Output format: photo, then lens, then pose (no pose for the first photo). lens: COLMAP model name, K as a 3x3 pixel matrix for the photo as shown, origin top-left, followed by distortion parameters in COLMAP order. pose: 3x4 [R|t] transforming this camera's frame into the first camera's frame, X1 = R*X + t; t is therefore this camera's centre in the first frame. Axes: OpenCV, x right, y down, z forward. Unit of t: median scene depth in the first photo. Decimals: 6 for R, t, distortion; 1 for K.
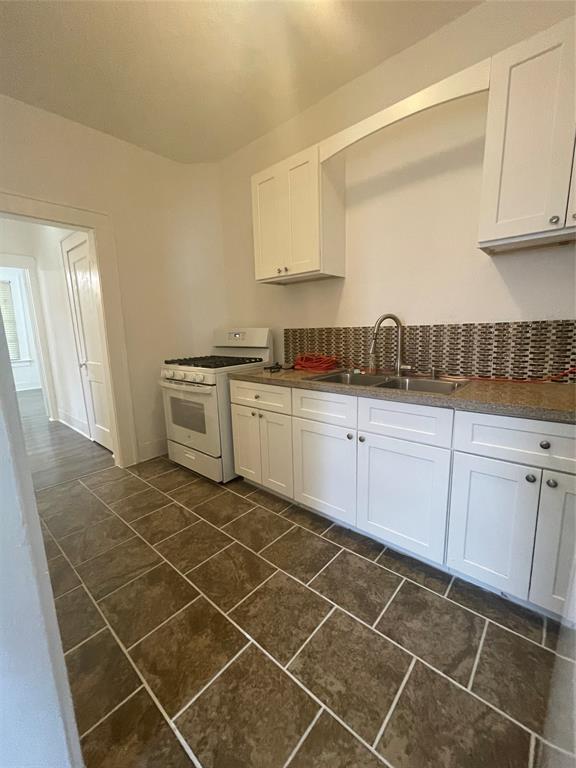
lens RADIAL K [[312.5, 0, 289.6], [0, 312.5, 383.3], [0, 0, 1]] dist [-0.001368, 0.000378]
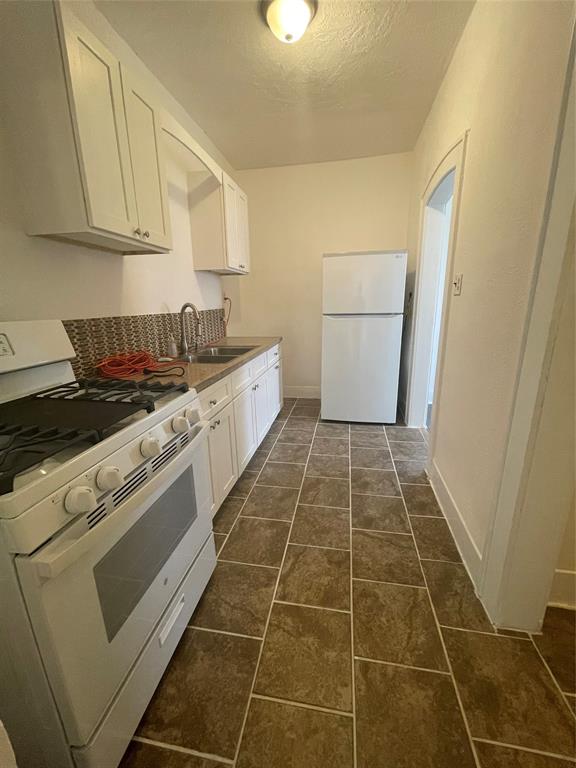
lens RADIAL K [[313.4, 0, 289.5], [0, 313.4, 383.0], [0, 0, 1]] dist [0.001804, 0.000551]
pose [[-0.514746, -0.178254, 0.838607, -0.870443], [0.182326, 0.933012, 0.310234, -0.214502], [-0.837731, 0.312592, -0.447764, 1.188257]]
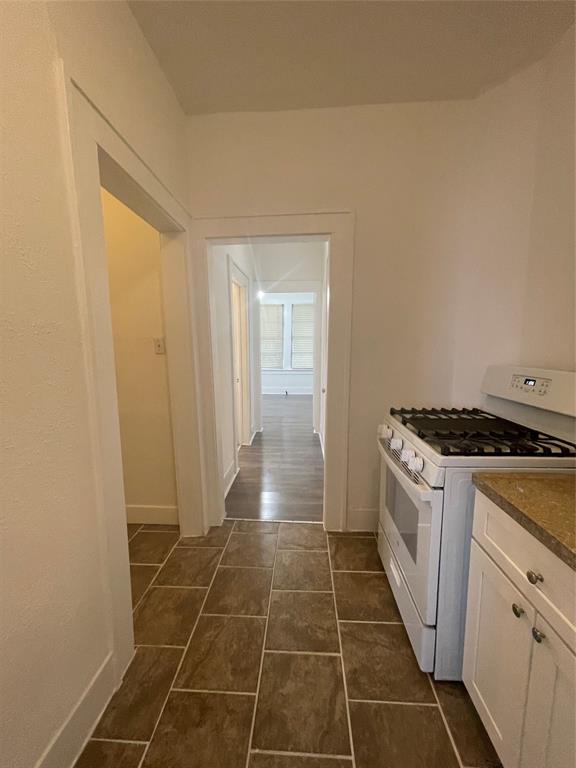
lens RADIAL K [[312.5, 0, 289.6], [0, 312.5, 383.3], [0, 0, 1]] dist [-0.001368, 0.000378]
pose [[0.618406, 0.122670, -0.776225, -0.027341], [-0.150953, 0.987890, 0.035859, -0.150939], [0.771224, 0.094998, 0.629435, 0.532108]]
